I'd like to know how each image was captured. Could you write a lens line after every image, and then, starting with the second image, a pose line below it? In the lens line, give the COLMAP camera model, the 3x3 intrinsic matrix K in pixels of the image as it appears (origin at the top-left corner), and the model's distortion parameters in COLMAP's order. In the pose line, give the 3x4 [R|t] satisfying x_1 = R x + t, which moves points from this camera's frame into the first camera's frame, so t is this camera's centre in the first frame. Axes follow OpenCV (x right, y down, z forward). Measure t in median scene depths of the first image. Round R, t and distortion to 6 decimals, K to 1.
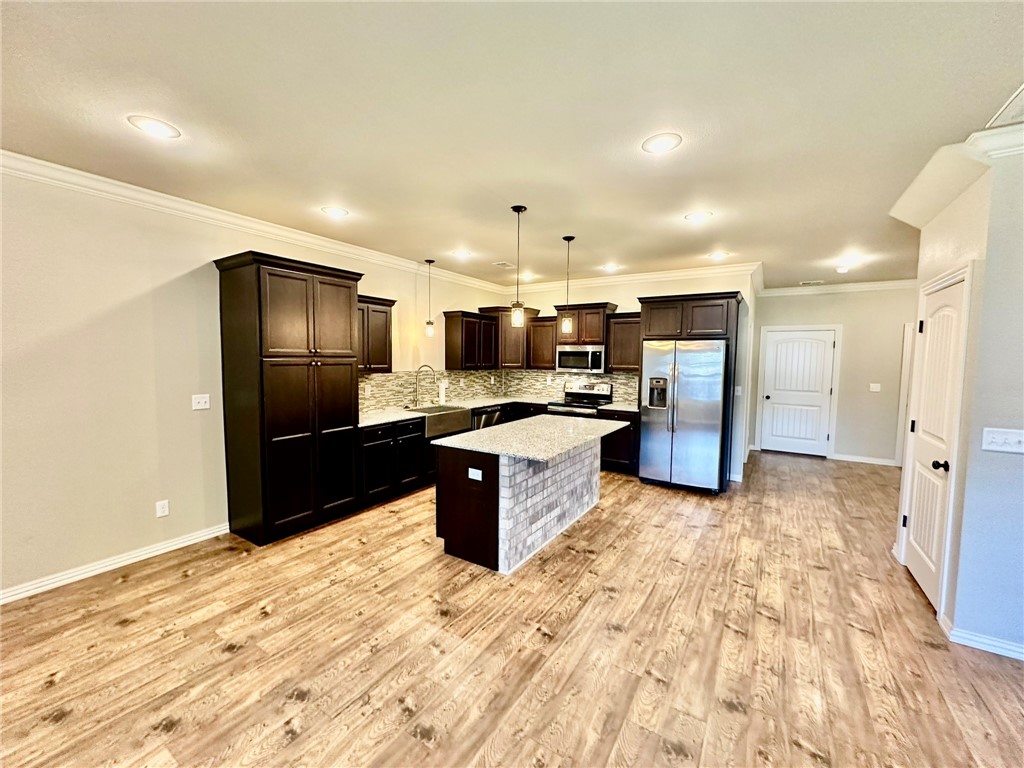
lens RADIAL K [[406.8, 0, 511.8], [0, 406.8, 383.7], [0, 0, 1]] dist [-0.004181, 0.000662]
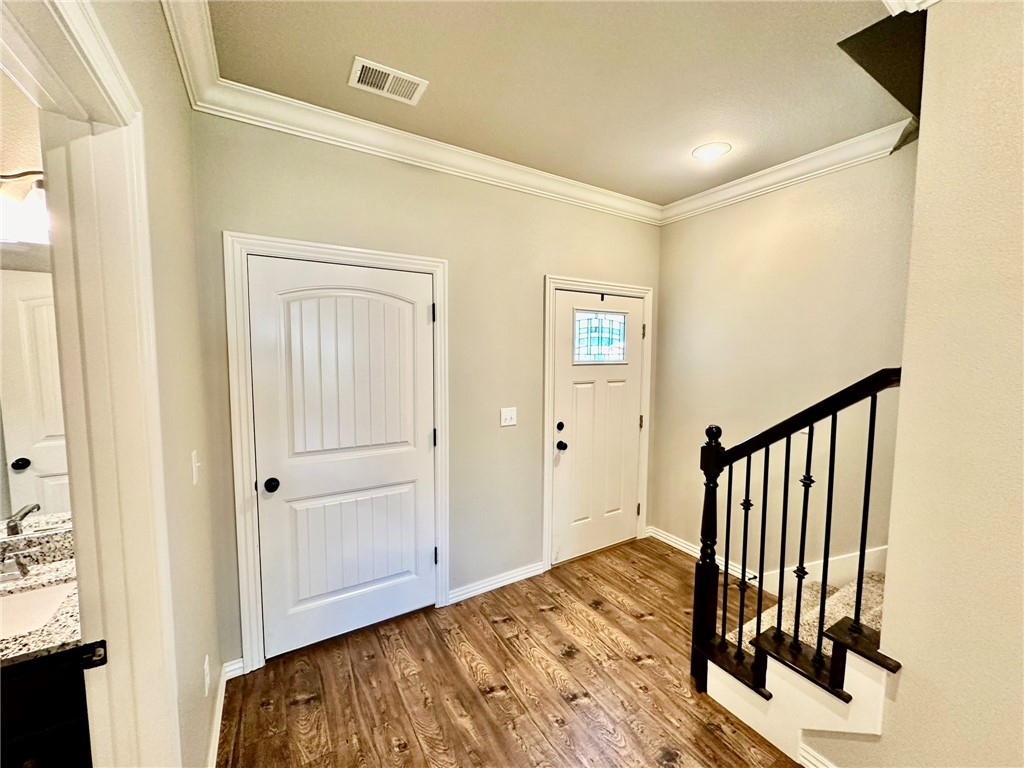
lens RADIAL K [[406.8, 0, 506.8], [0, 406.8, 382.9], [0, 0, 1]] dist [-0.004181, 0.000662]
pose [[0.427327, -0.085583, 0.900038, 1.003124], [0.053166, 0.996166, 0.069481, -0.113092], [-0.902533, 0.018161, 0.430238, 1.620992]]
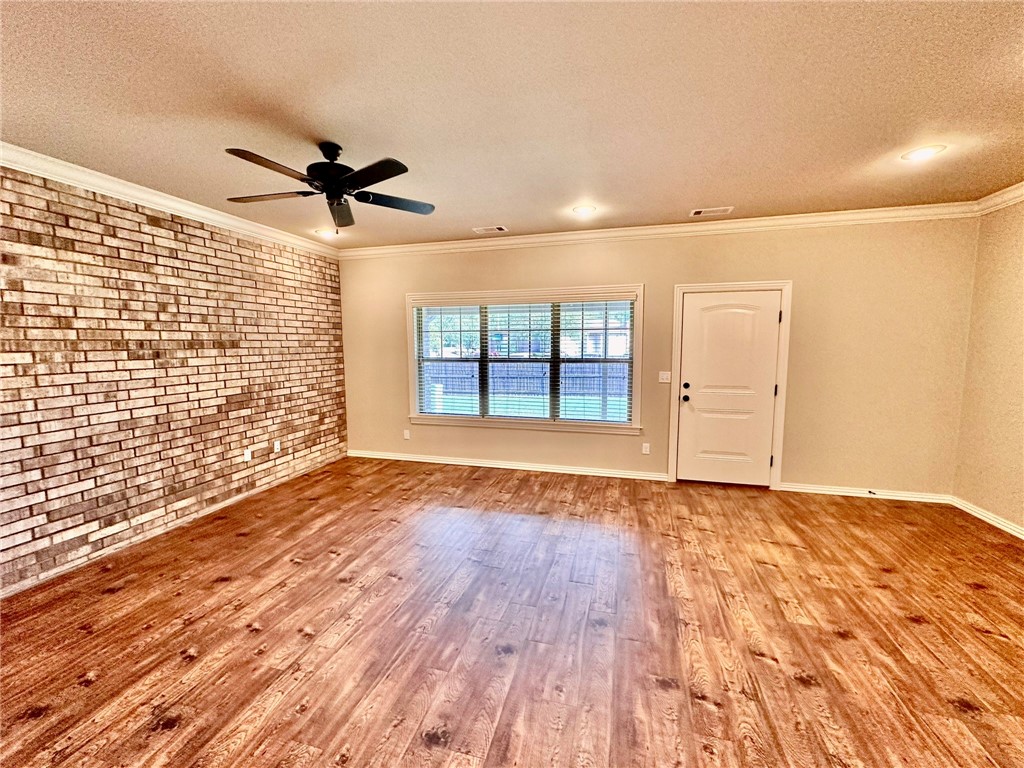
lens RADIAL K [[406.8, 0, 511.4], [0, 406.8, 382.6], [0, 0, 1]] dist [-0.004181, 0.000662]
pose [[-0.955738, 0.023507, -0.293280, 0.261891], [-0.024034, 0.987234, 0.157451, -0.051869], [0.293237, 0.157531, -0.942972, 0.965311]]
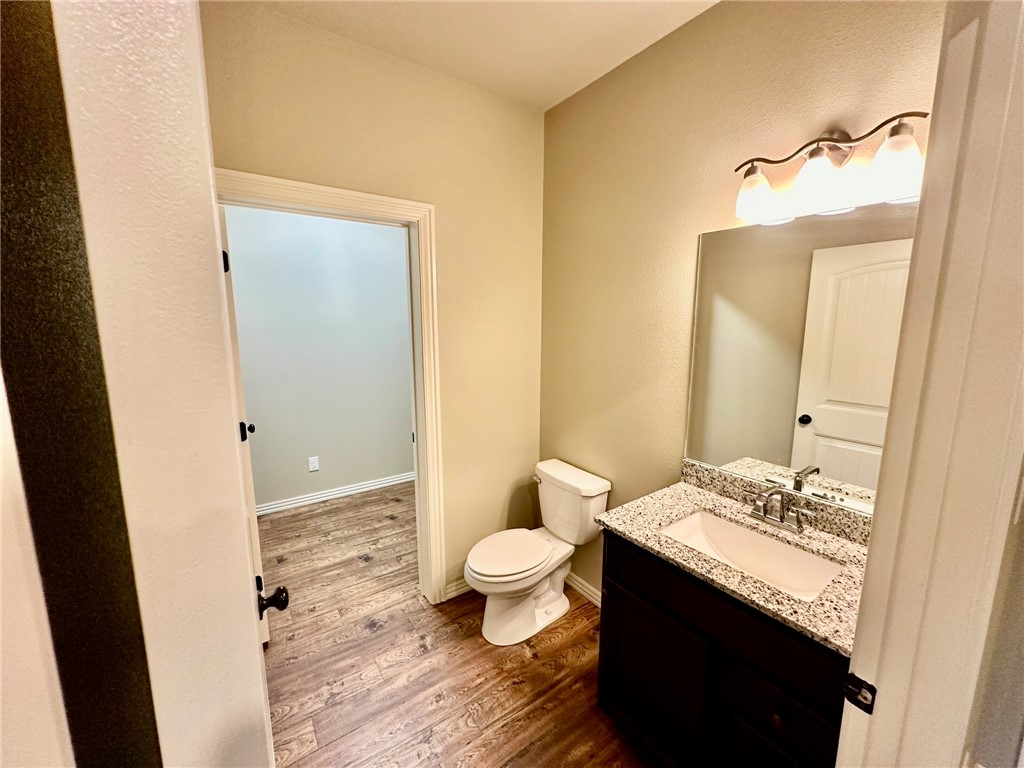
lens RADIAL K [[406.8, 0, 511.1], [0, 406.8, 384.5], [0, 0, 1]] dist [-0.004181, 0.000662]
pose [[0.929349, 0.039765, -0.367056, 1.010148], [-0.004200, 0.995257, 0.097186, -0.118164], [0.369179, -0.088778, 0.925108, 1.731988]]
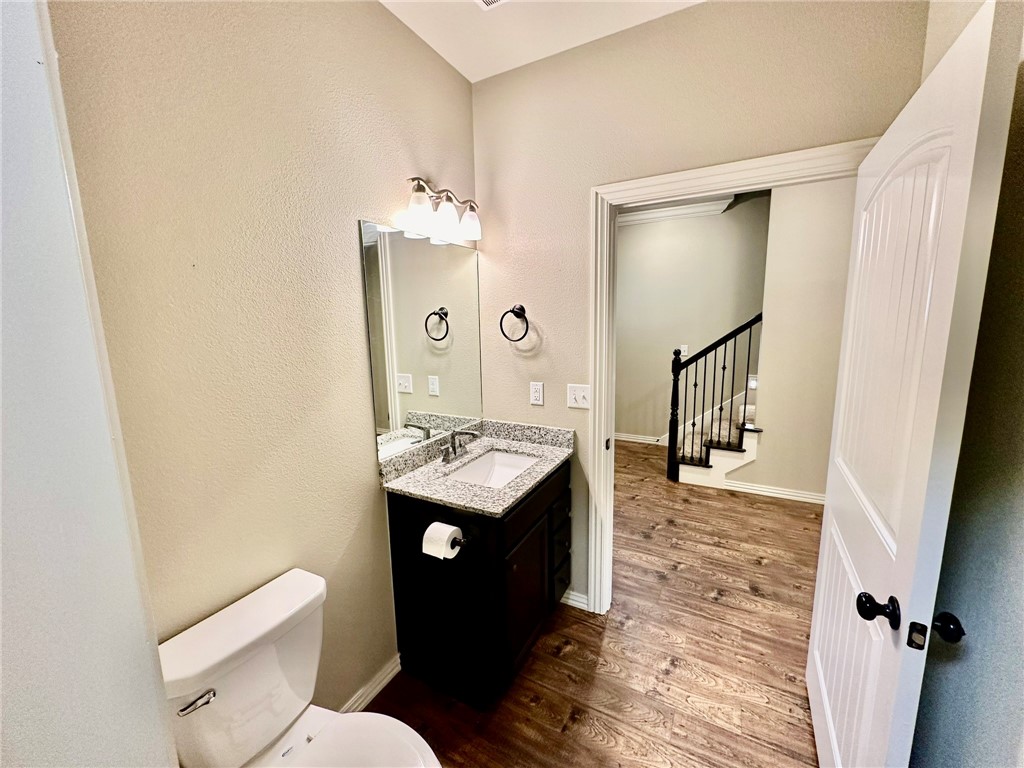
lens RADIAL K [[406.8, 0, 518.0], [0, 406.8, 381.1], [0, 0, 1]] dist [-0.004181, 0.000662]
pose [[-0.089095, -0.168175, 0.981723, 0.504821], [0.072036, 0.981973, 0.174755, -0.143498], [-0.993415, 0.086290, -0.075375, 2.192832]]
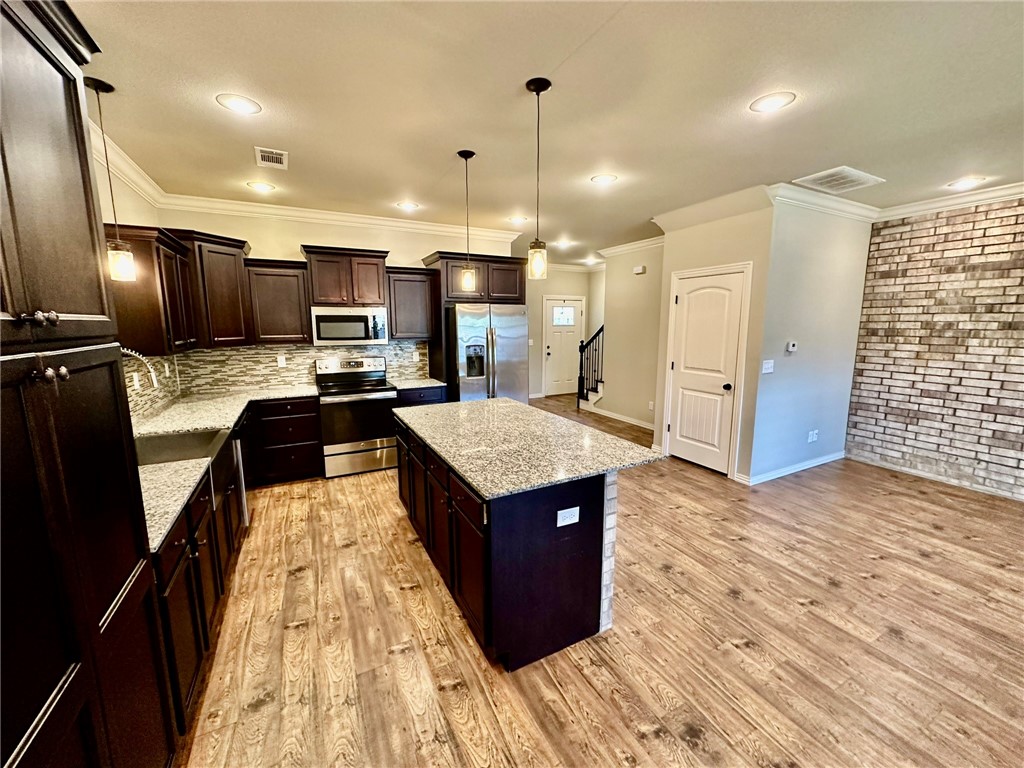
lens RADIAL K [[406.8, 0, 511.5], [0, 406.8, 384.1], [0, 0, 1]] dist [-0.004181, 0.000662]
pose [[0.498941, -0.144226, 0.854551, -0.619096], [0.066270, 0.989517, 0.128312, -0.062450], [-0.864099, -0.007389, 0.503268, 0.741693]]
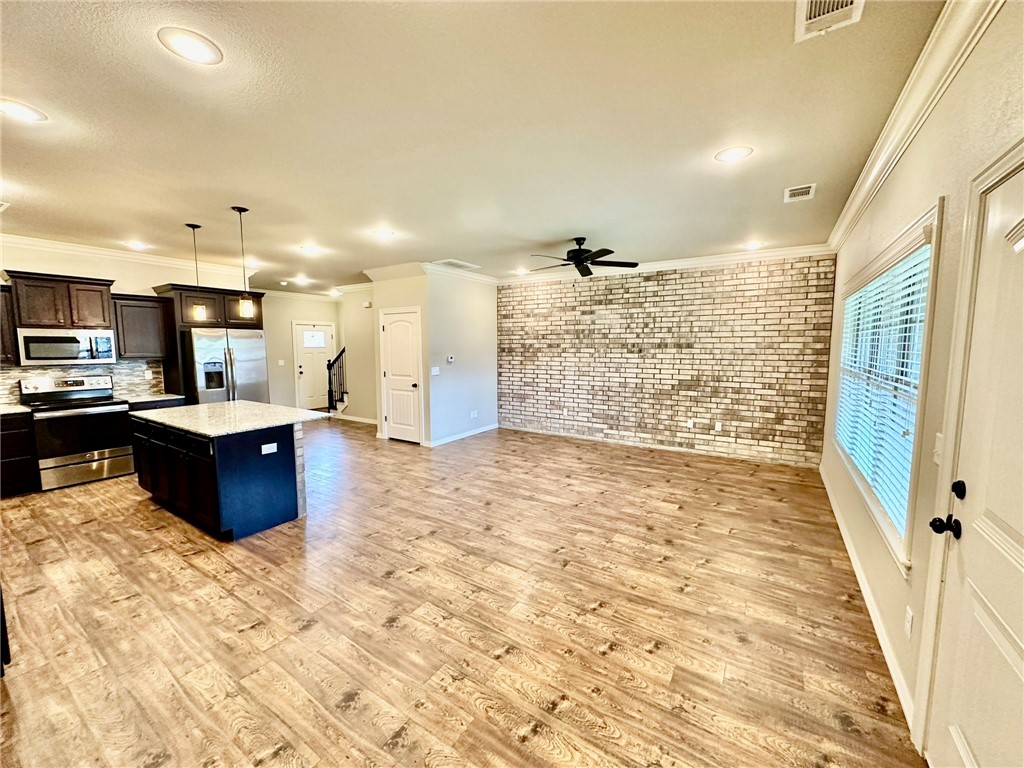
lens RADIAL K [[406.8, 0, 511.9], [0, 406.8, 383.3], [0, 0, 1]] dist [-0.004181, 0.000662]
pose [[0.004898, -0.105985, 0.994356, -1.157365], [0.067943, 0.992105, 0.105410, -0.029764], [-0.997677, 0.067043, 0.012060, 0.292536]]
